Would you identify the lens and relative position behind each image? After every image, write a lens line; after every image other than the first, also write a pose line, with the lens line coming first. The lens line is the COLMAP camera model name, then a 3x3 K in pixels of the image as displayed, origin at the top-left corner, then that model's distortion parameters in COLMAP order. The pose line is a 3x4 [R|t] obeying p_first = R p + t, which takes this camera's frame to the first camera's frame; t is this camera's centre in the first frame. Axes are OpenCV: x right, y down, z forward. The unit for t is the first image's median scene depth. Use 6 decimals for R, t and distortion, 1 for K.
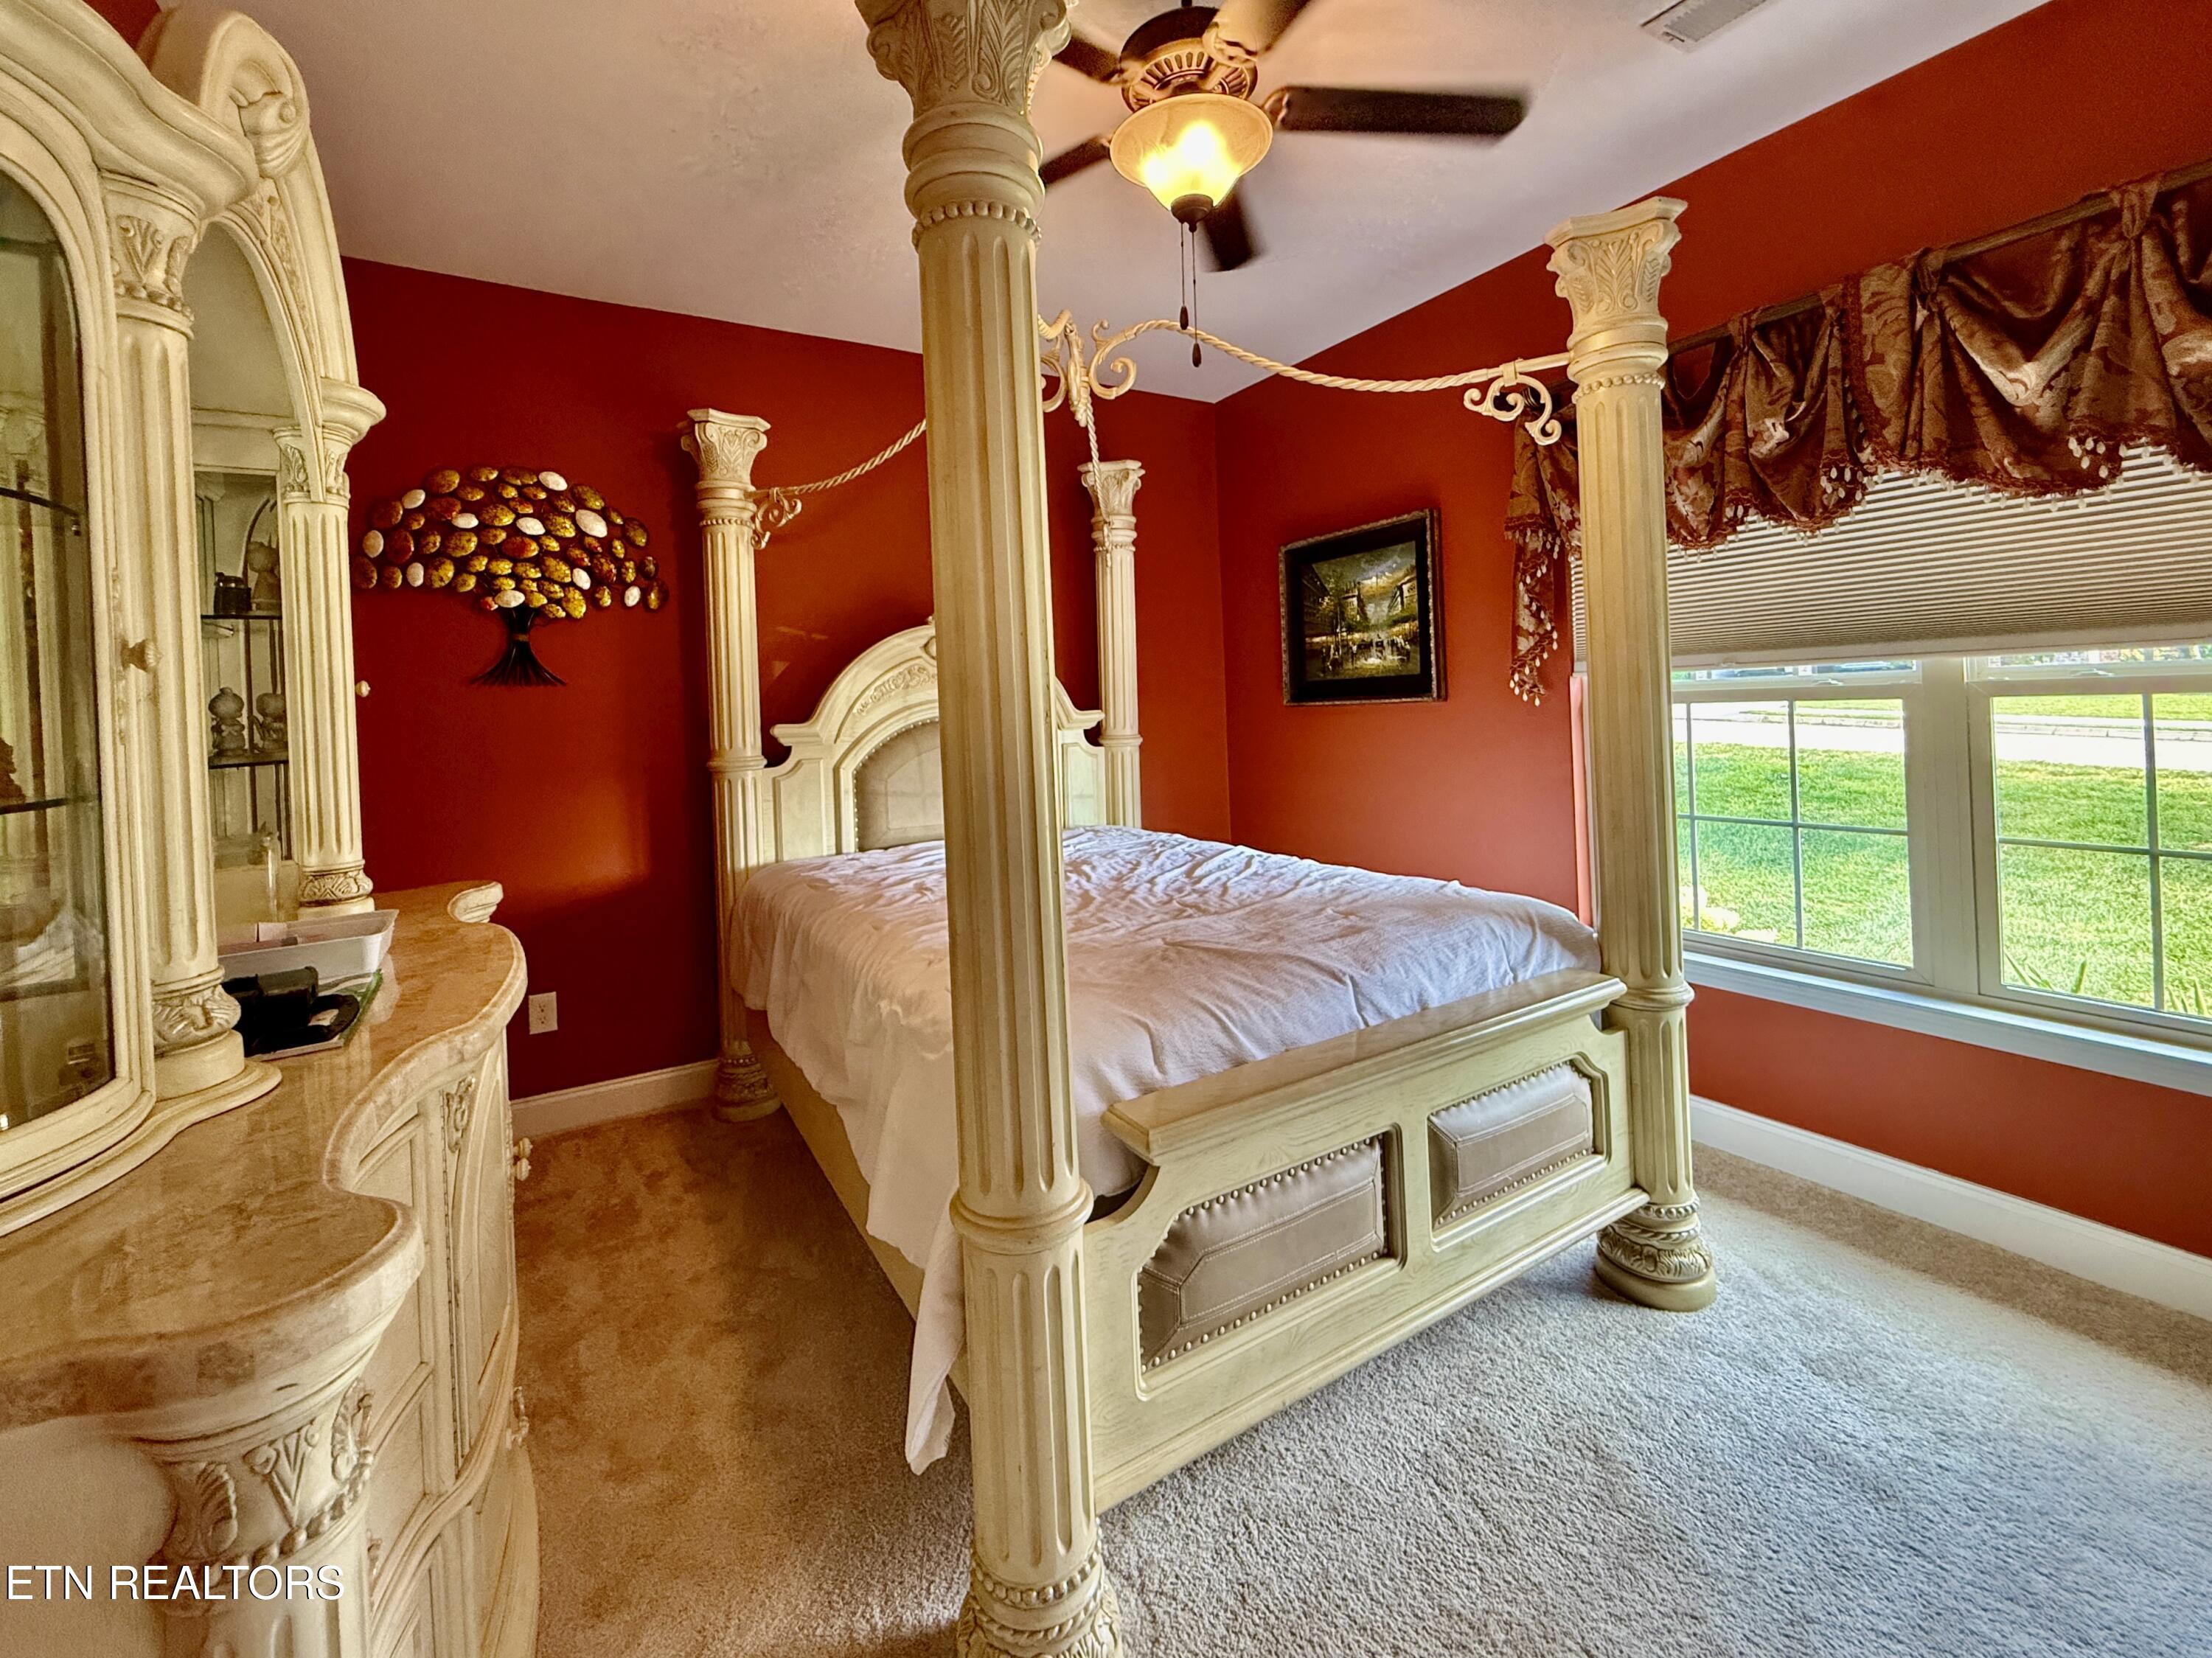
lens RADIAL K [[906.1, 0, 1106.0], [0, 906.1, 829.0], [0, 0, 1]] dist [-0.001290, -0.000180]
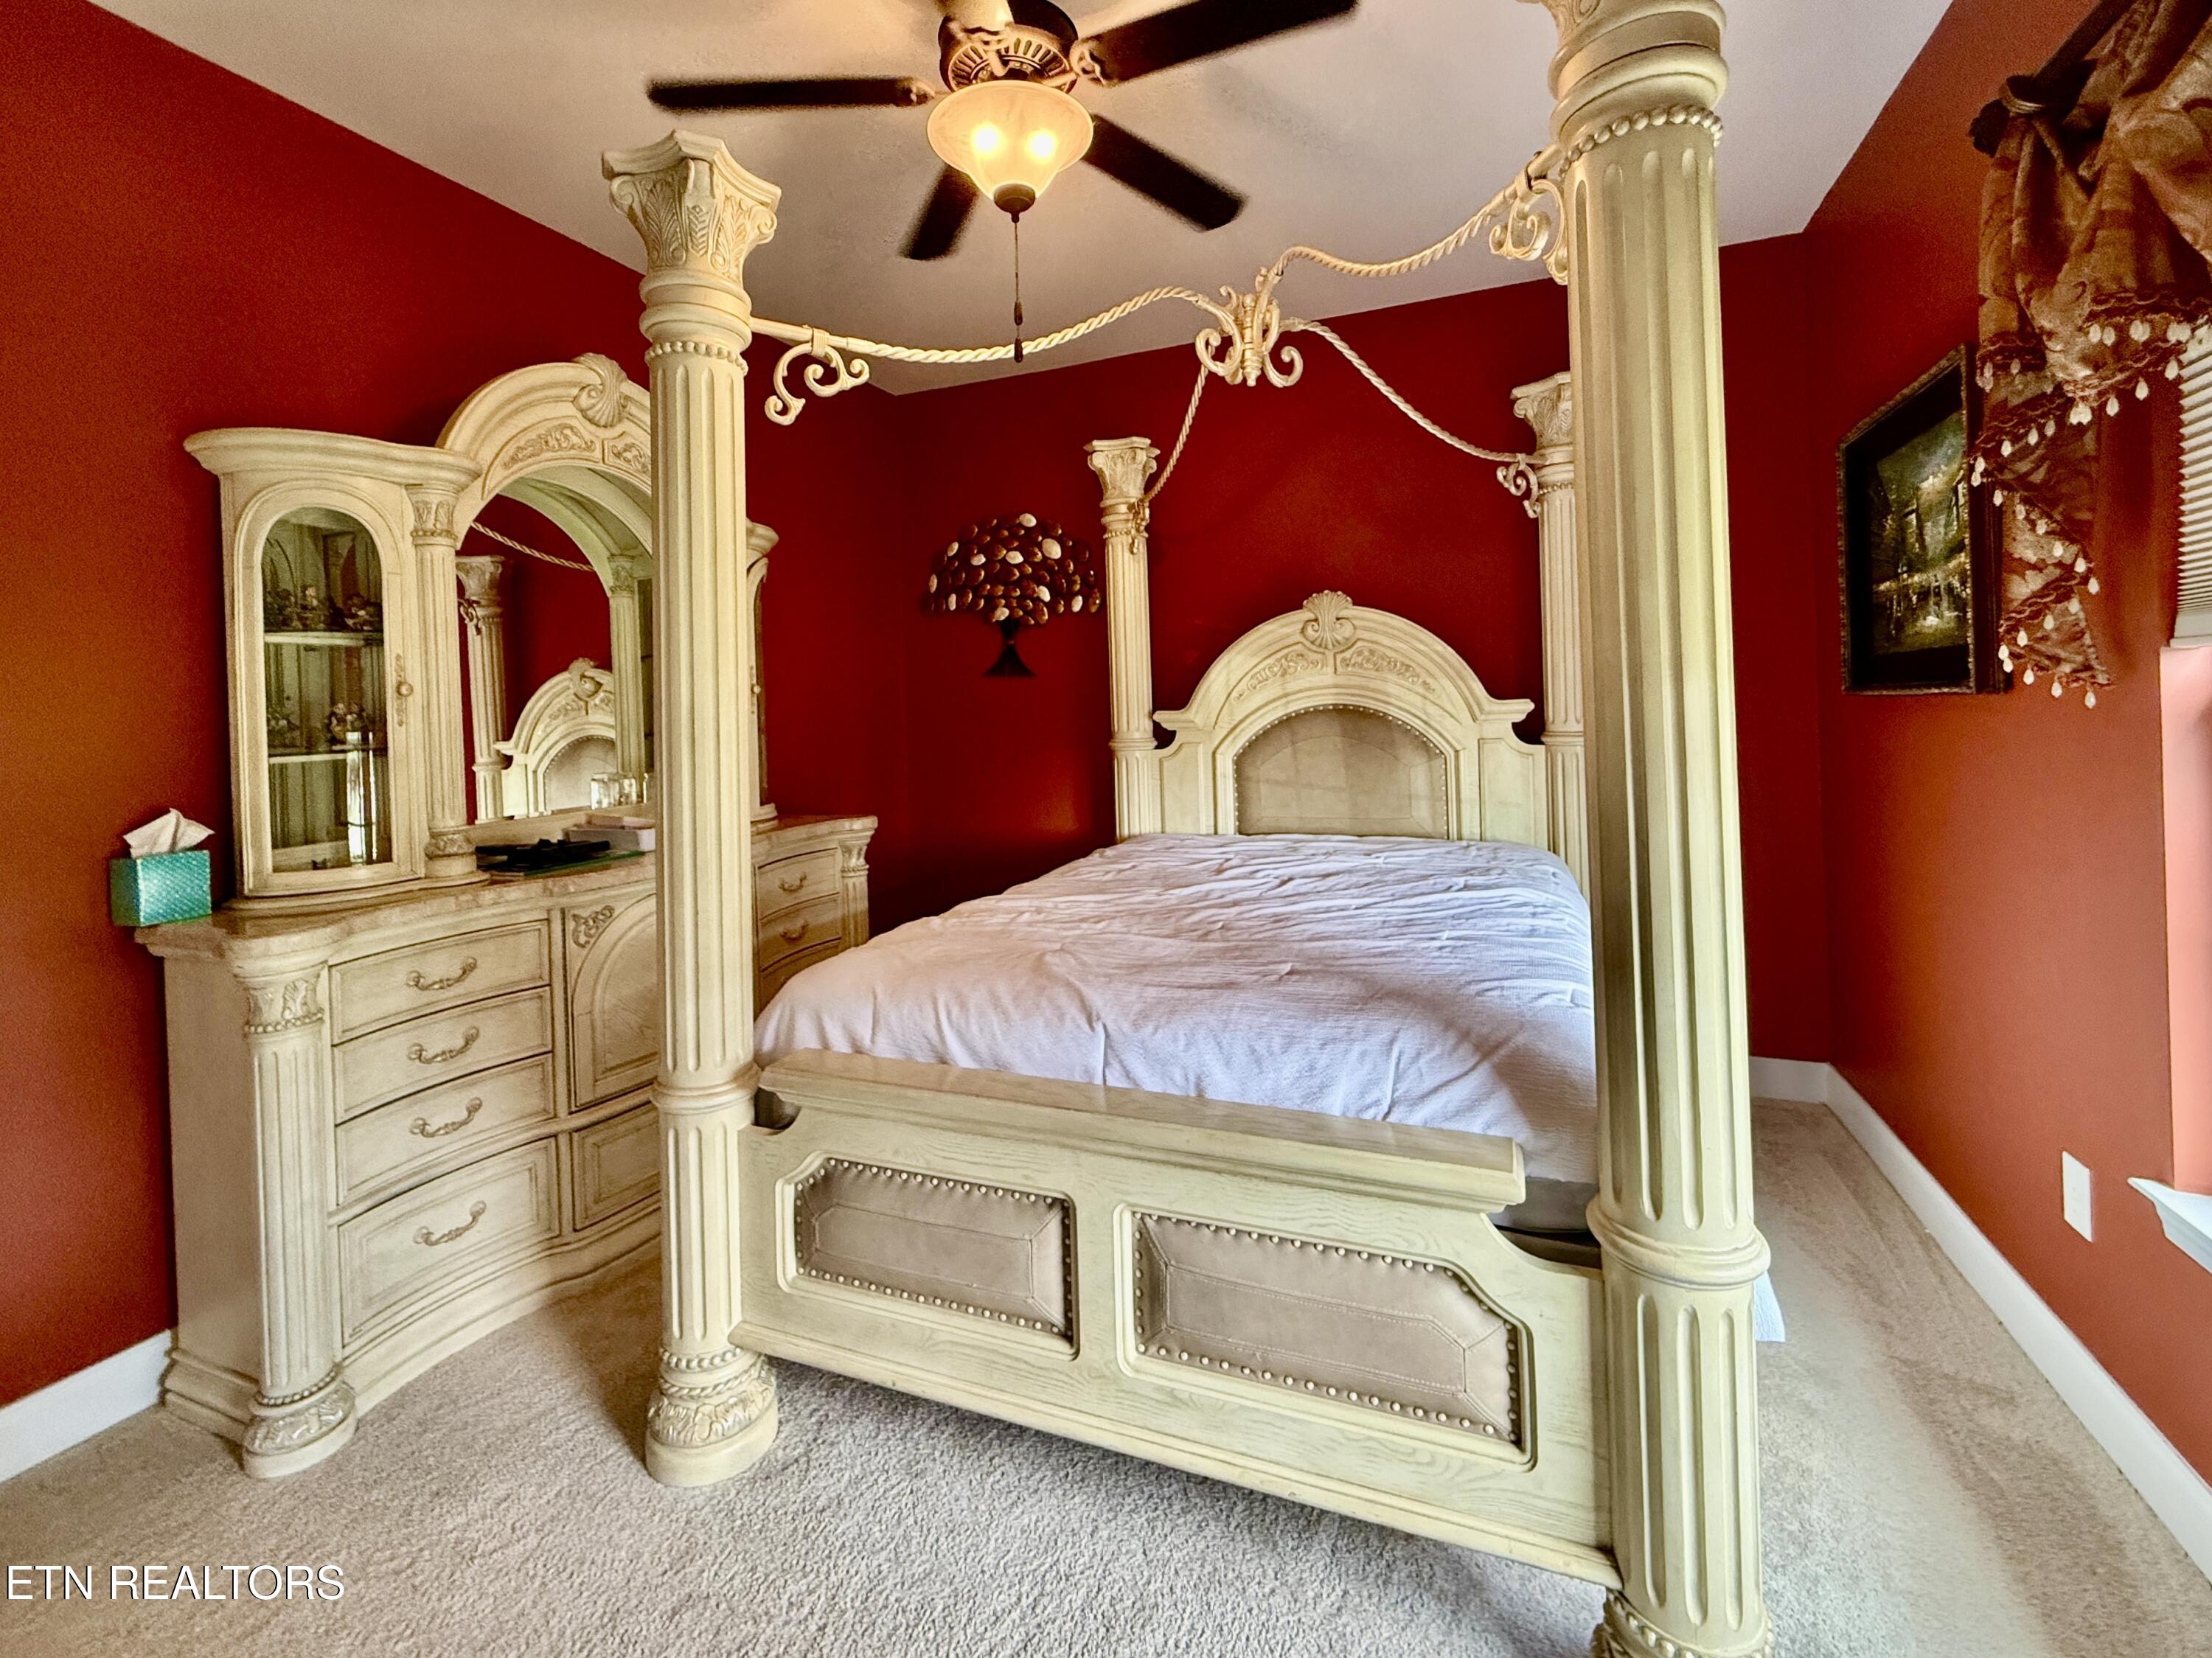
lens RADIAL K [[965.7, 0, 1106.0], [0, 965.7, 829.0], [0, 0, 1]] dist [0.000250, -0.000287]
pose [[0.600493, 0.118679, -0.790774, 0.575432], [-0.099630, 0.992323, 0.073270, -0.054022], [0.793399, 0.034787, 0.607707, 0.247689]]
